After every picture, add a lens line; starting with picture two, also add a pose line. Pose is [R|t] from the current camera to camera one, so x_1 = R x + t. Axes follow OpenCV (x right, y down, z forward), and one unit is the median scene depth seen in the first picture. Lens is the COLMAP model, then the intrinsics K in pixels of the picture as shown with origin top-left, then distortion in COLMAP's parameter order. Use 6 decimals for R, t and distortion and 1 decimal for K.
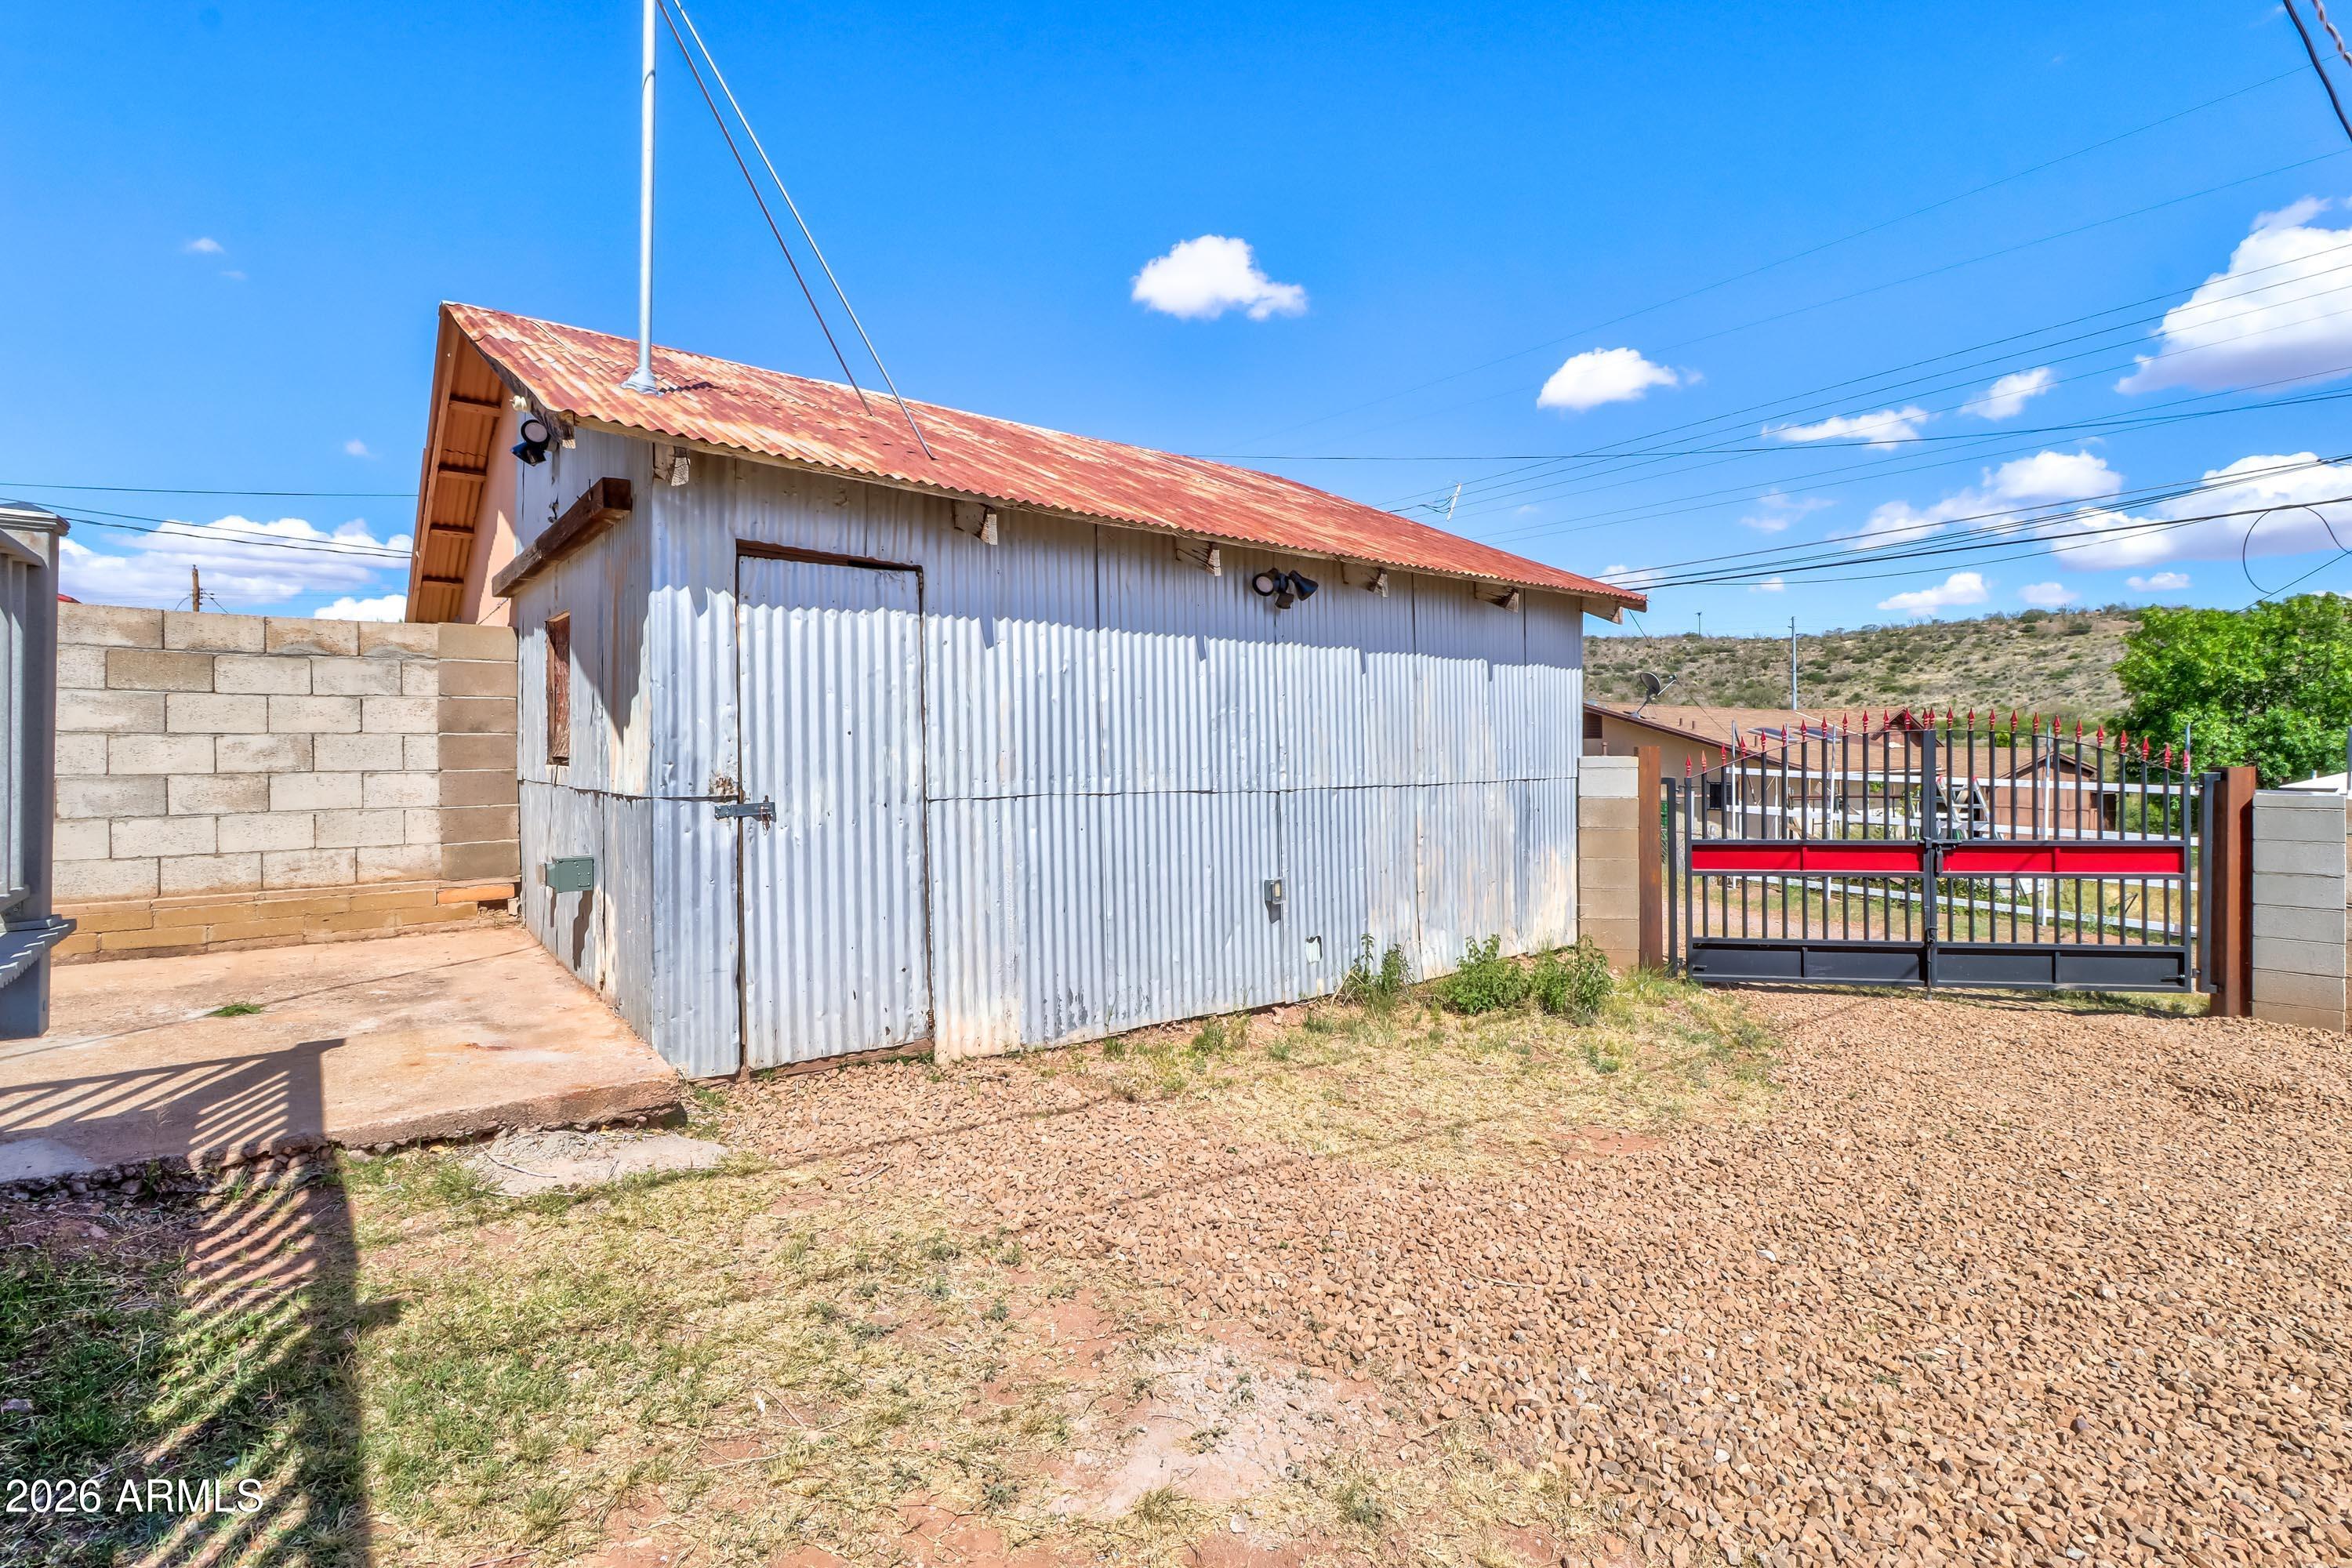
lens RADIAL K [[1078.2, 0, 1172.4], [0, 1078.2, 767.5], [0, 0, 1]] dist [-0.002664, -0.000323]
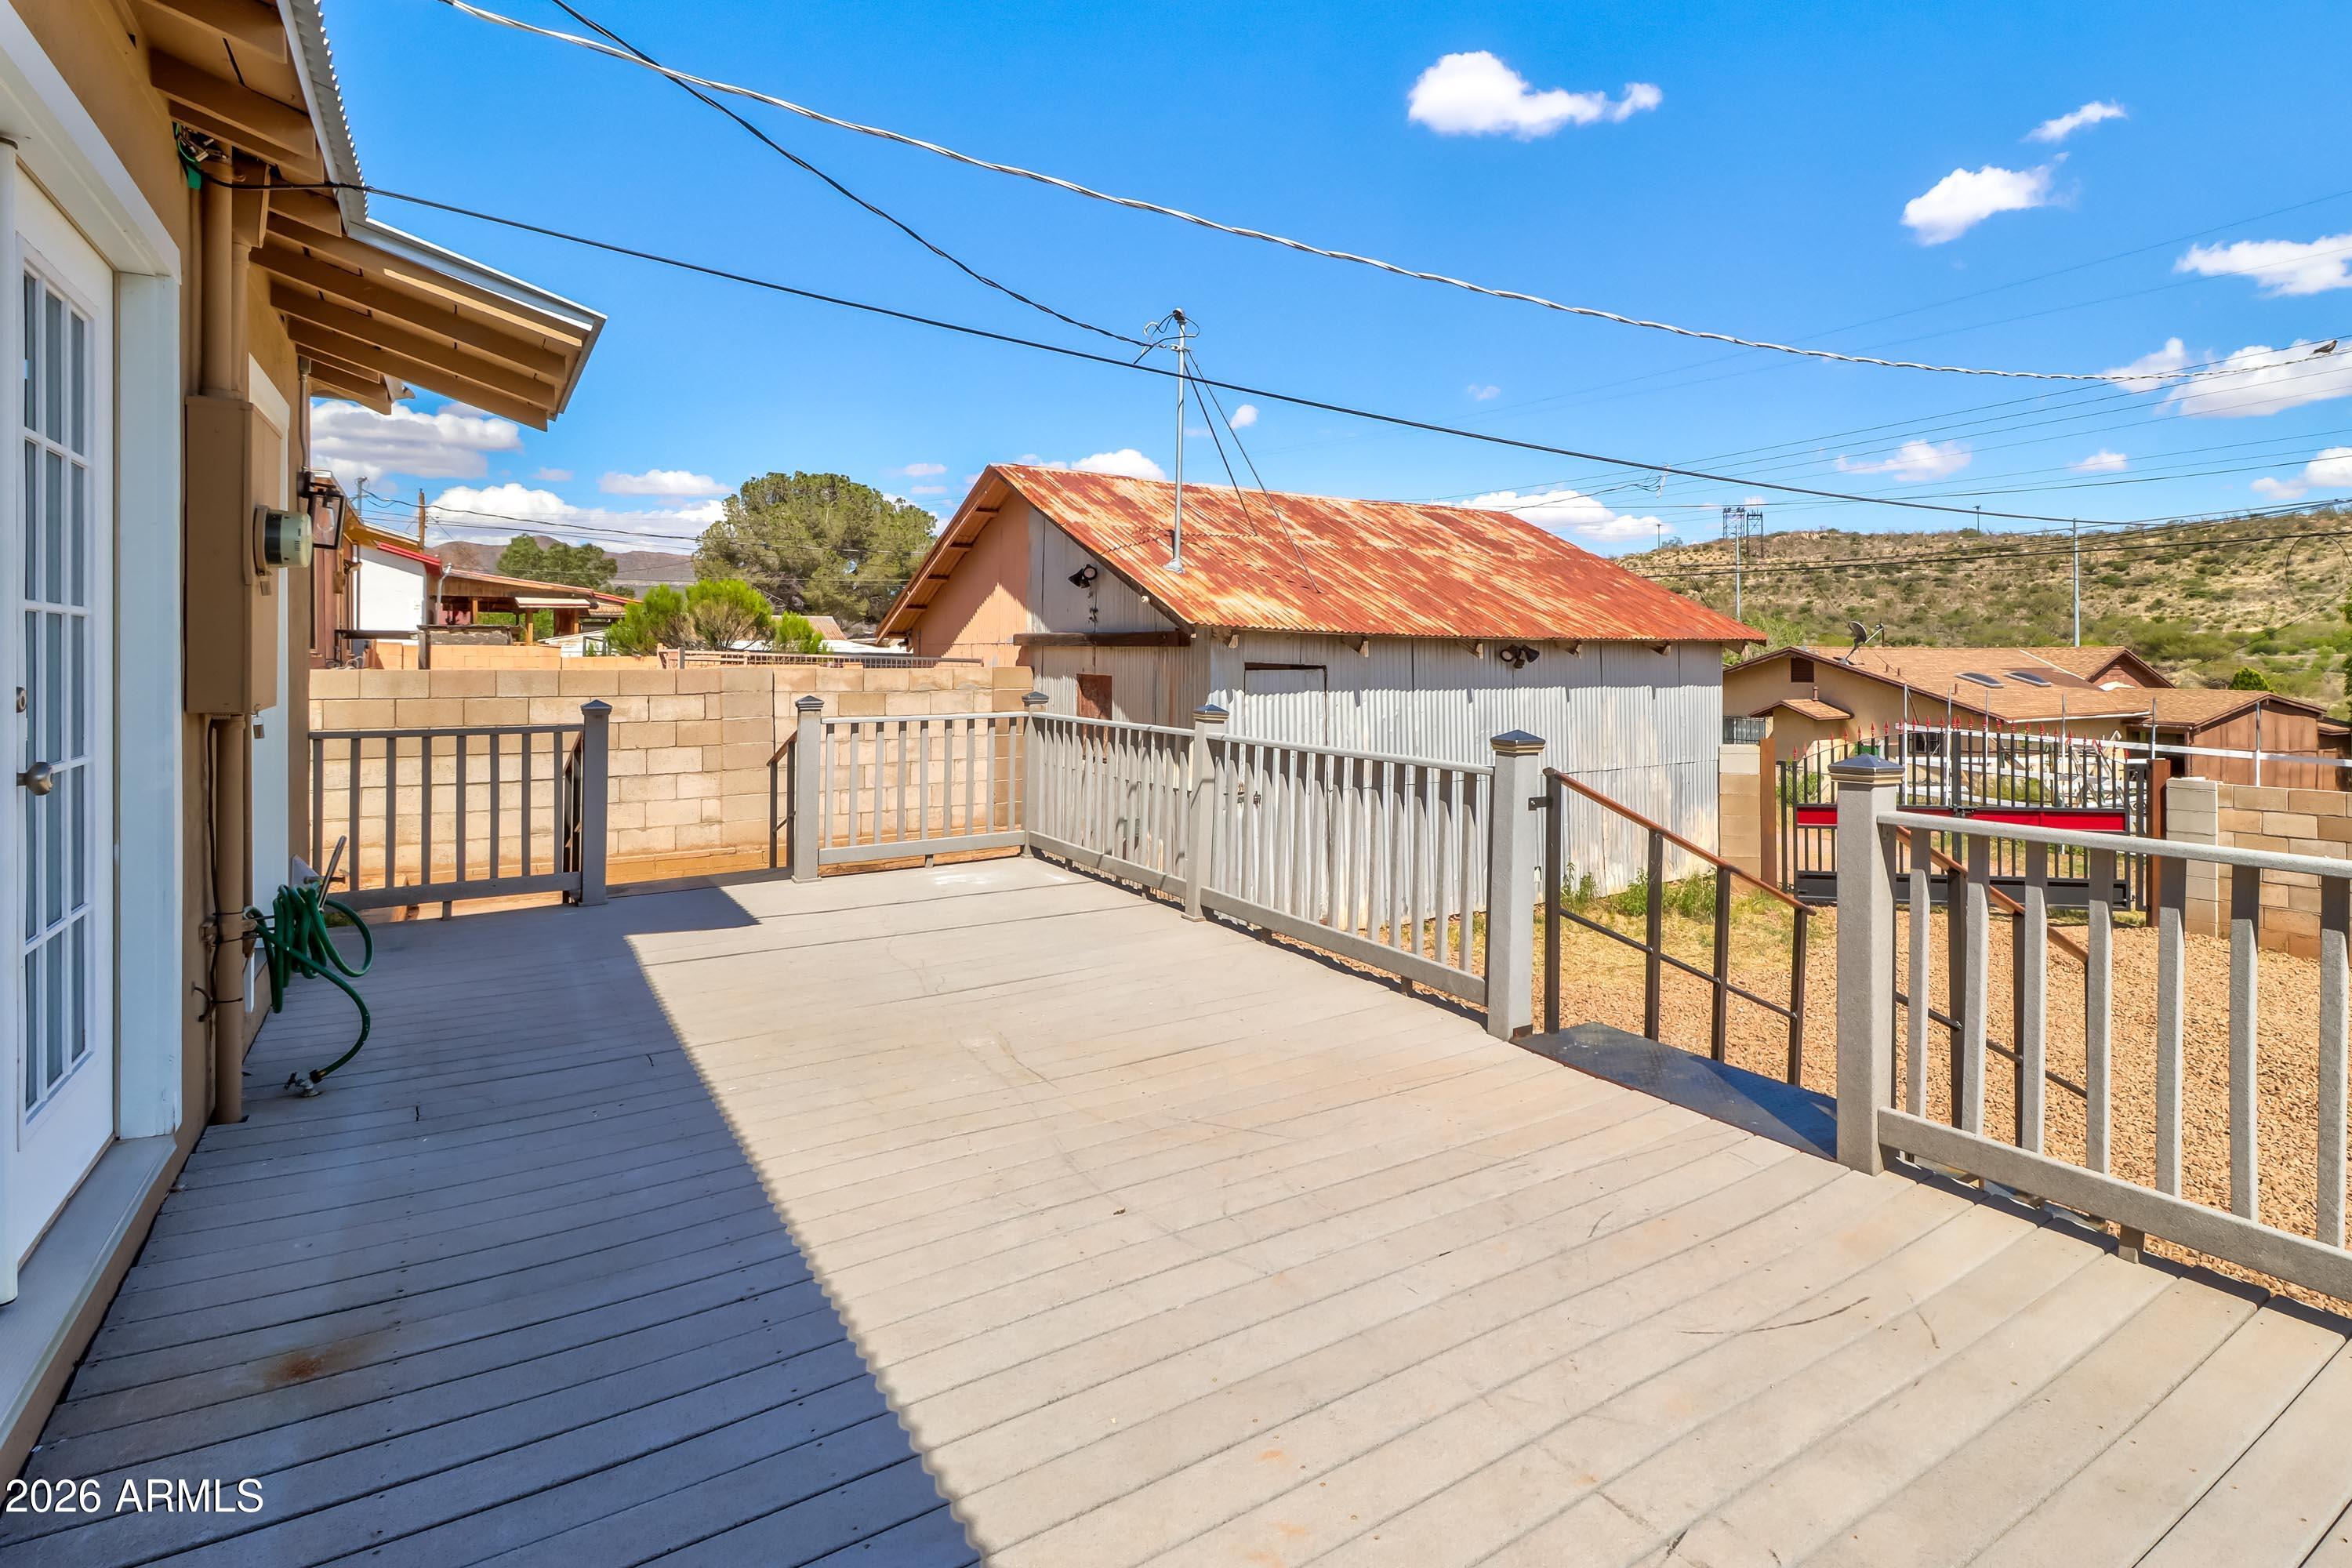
lens RADIAL K [[1208.3, 0, 1321.3], [0, 1208.3, 663.0], [0, 0, 1]] dist [-0.001347, -0.000782]
pose [[0.998942, 0.003917, -0.045825, -0.027876], [-0.004455, 0.999922, -0.011640, -0.032151], [0.045776, 0.011832, 0.998882, -0.211460]]
